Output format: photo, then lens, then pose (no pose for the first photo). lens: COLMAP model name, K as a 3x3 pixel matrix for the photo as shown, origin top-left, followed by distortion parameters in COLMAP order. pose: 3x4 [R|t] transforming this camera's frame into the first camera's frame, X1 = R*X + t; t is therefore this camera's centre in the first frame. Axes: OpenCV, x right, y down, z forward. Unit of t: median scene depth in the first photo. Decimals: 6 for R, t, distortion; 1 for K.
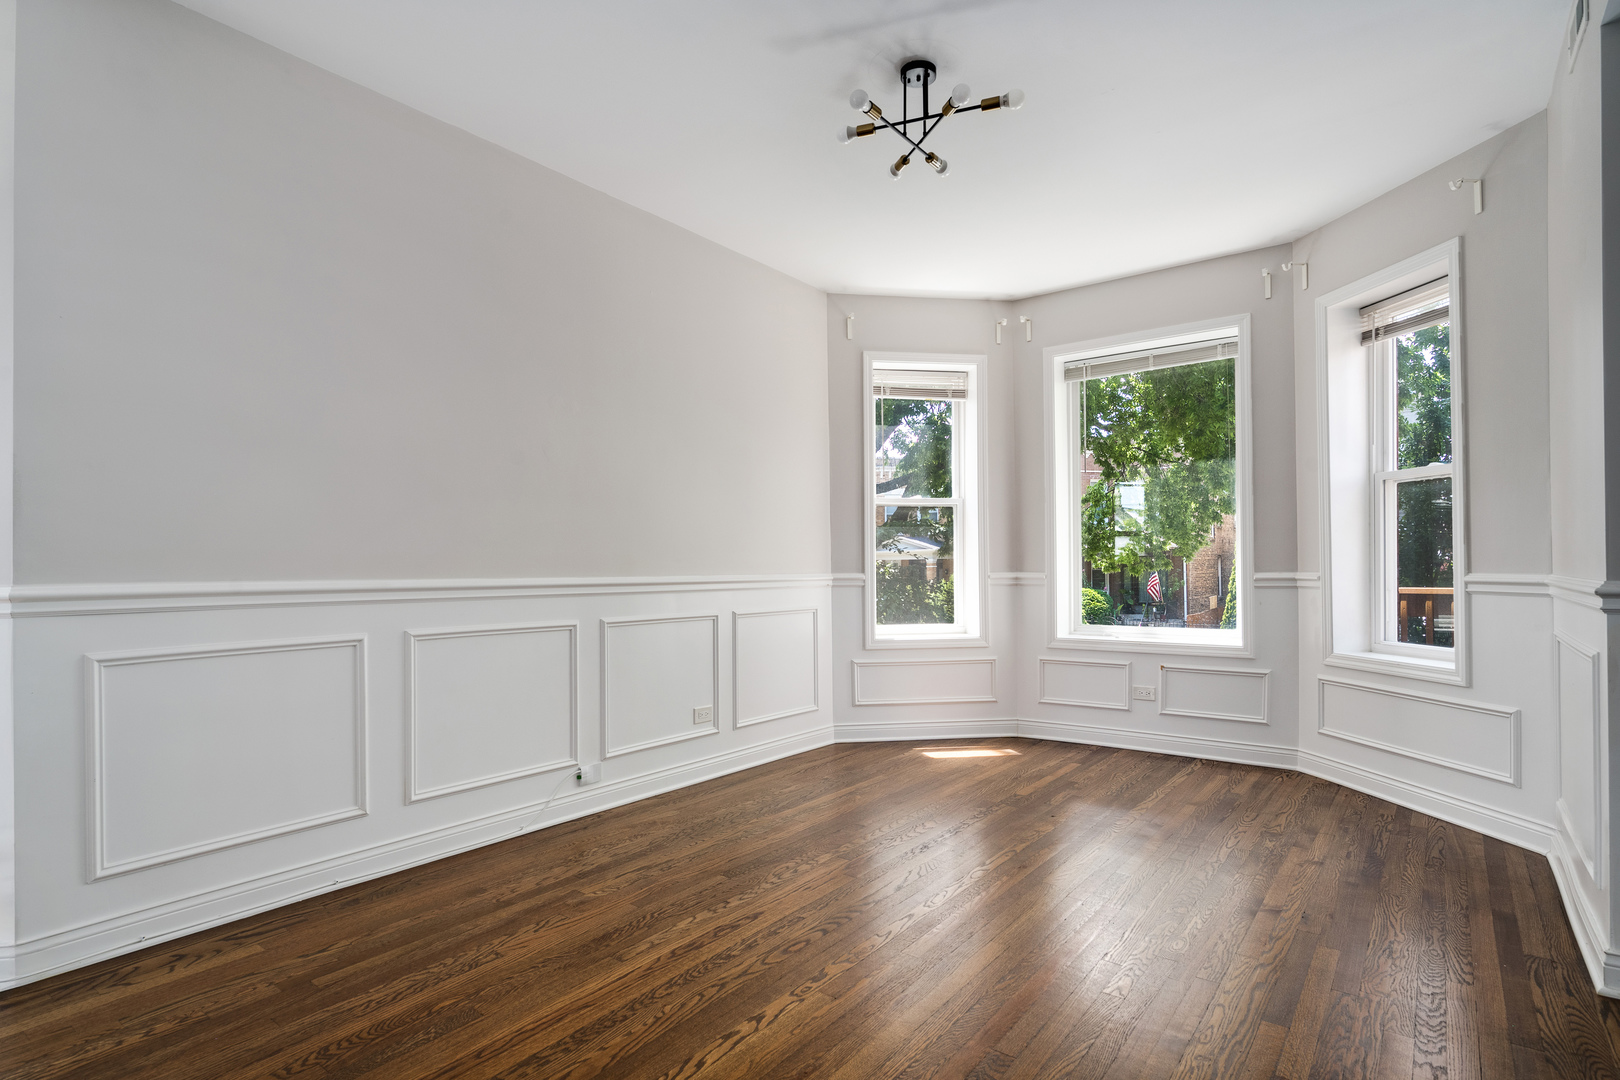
lens RADIAL K [[828.3, 0, 810.0], [0, 828.3, 540.0], [0, 0, 1]] dist [0.000334, -0.000194]
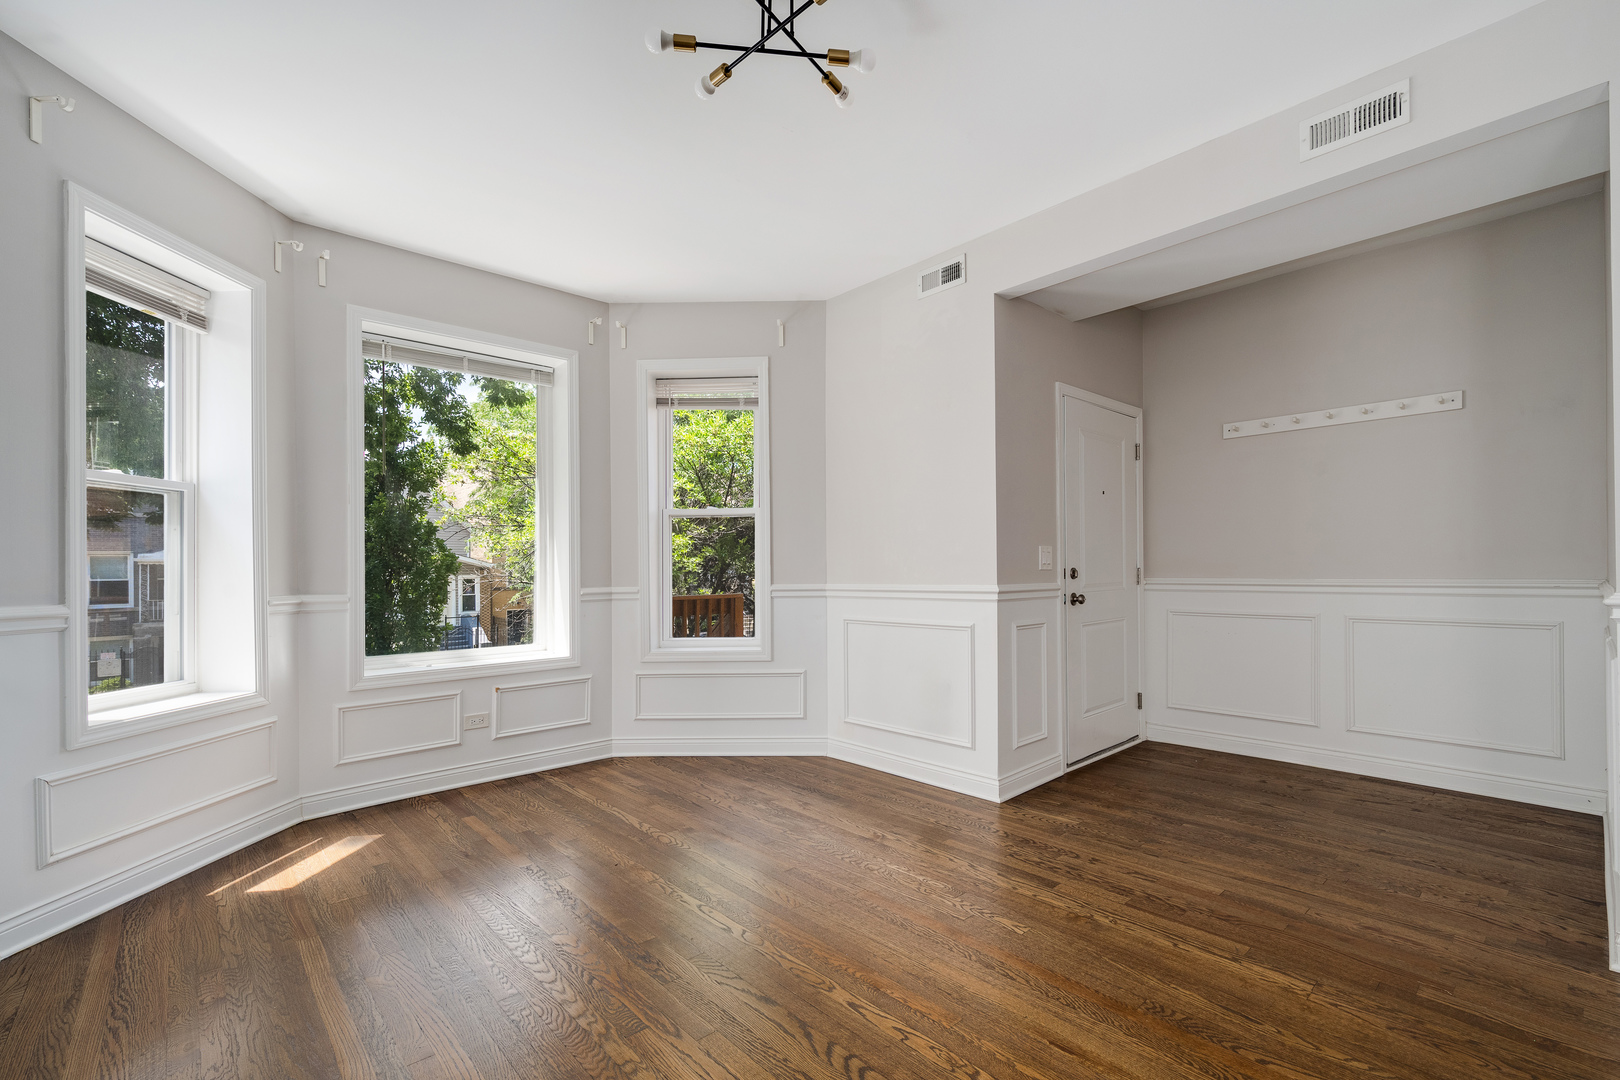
lens RADIAL K [[709.0, 0, 815.2], [0, 709.0, 561.4], [0, 0, 1]] dist [0.001108, -0.000003]
pose [[0.177211, 0.020440, 0.983961, -0.346180], [-0.015289, 0.999721, -0.018013, 0.016548], [-0.984054, -0.011851, 0.177474, 0.542600]]
